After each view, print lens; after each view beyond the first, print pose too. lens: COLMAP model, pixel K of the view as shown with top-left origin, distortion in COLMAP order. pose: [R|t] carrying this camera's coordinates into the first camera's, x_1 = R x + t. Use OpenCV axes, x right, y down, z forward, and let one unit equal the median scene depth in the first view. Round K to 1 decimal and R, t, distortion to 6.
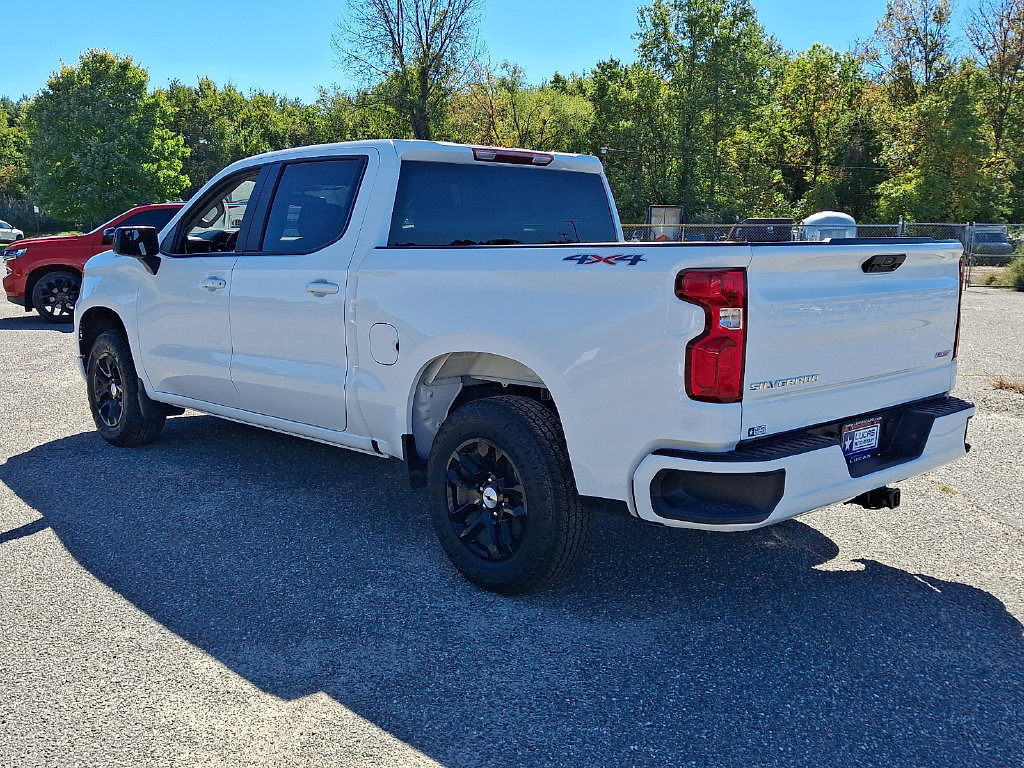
lens RADIAL K [[1018.7, 0, 512.0], [0, 1018.7, 384.0], [0, 0, 1]] dist [0.165884, -0.358058]
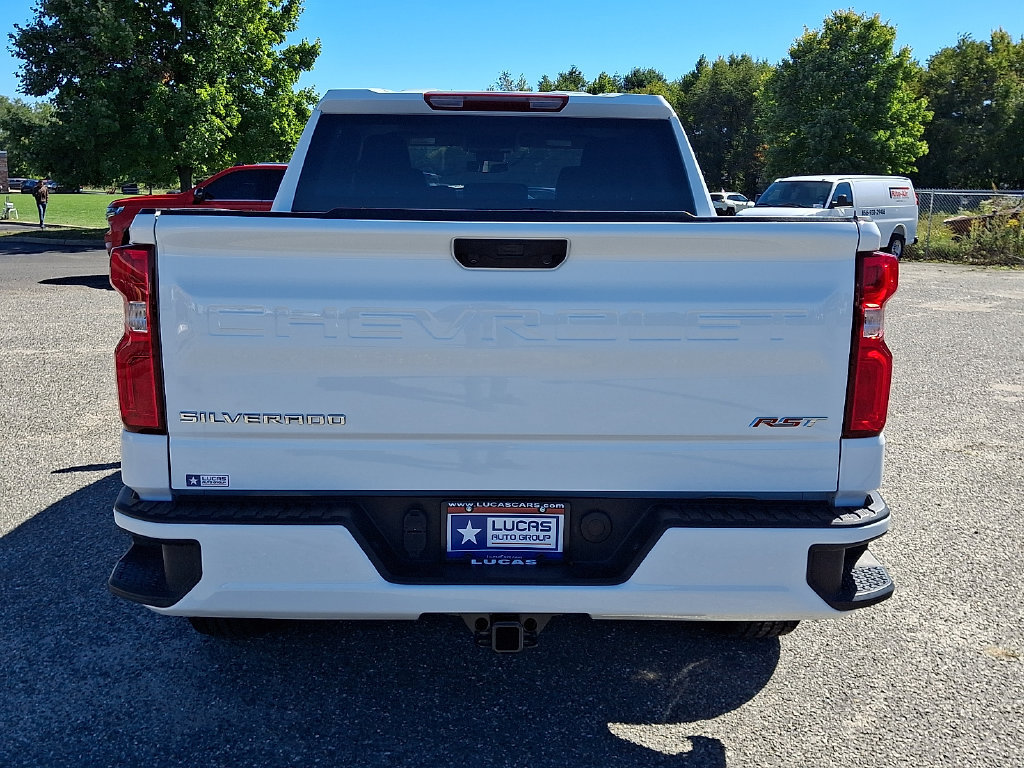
lens RADIAL K [[1095.7, 0, 527.9], [0, 1095.7, 389.1], [0, 0, 1]] dist [0.181865, -0.412222]
pose [[0.744550, 0.118781, -0.656914, 0.091183], [-0.107858, 0.992518, 0.057218, -0.008515], [0.658795, 0.028252, 0.751792, 0.059043]]
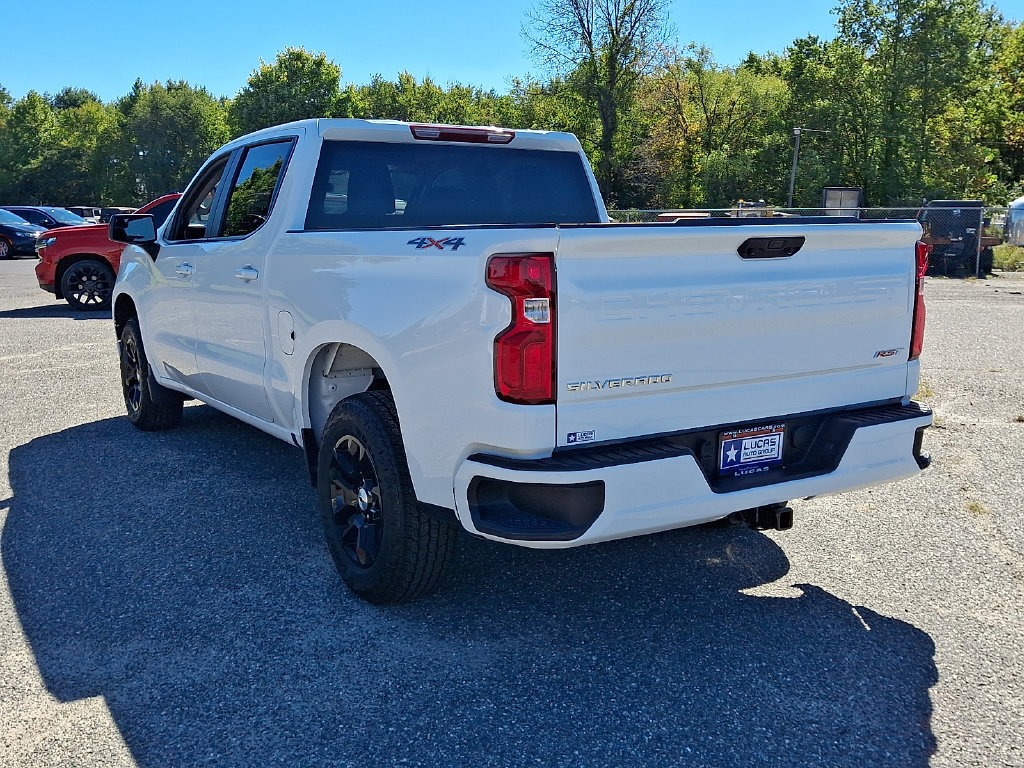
lens RADIAL K [[1024.9, 0, 532.4], [0, 1024.9, 381.2], [0, 0, 1]] dist [0.139927, -0.319385]
pose [[0.982507, 0.021266, -0.185009, 0.036927], [-0.019819, 0.999757, 0.009670, -0.001048], [0.185170, -0.005835, 0.982689, 0.012645]]
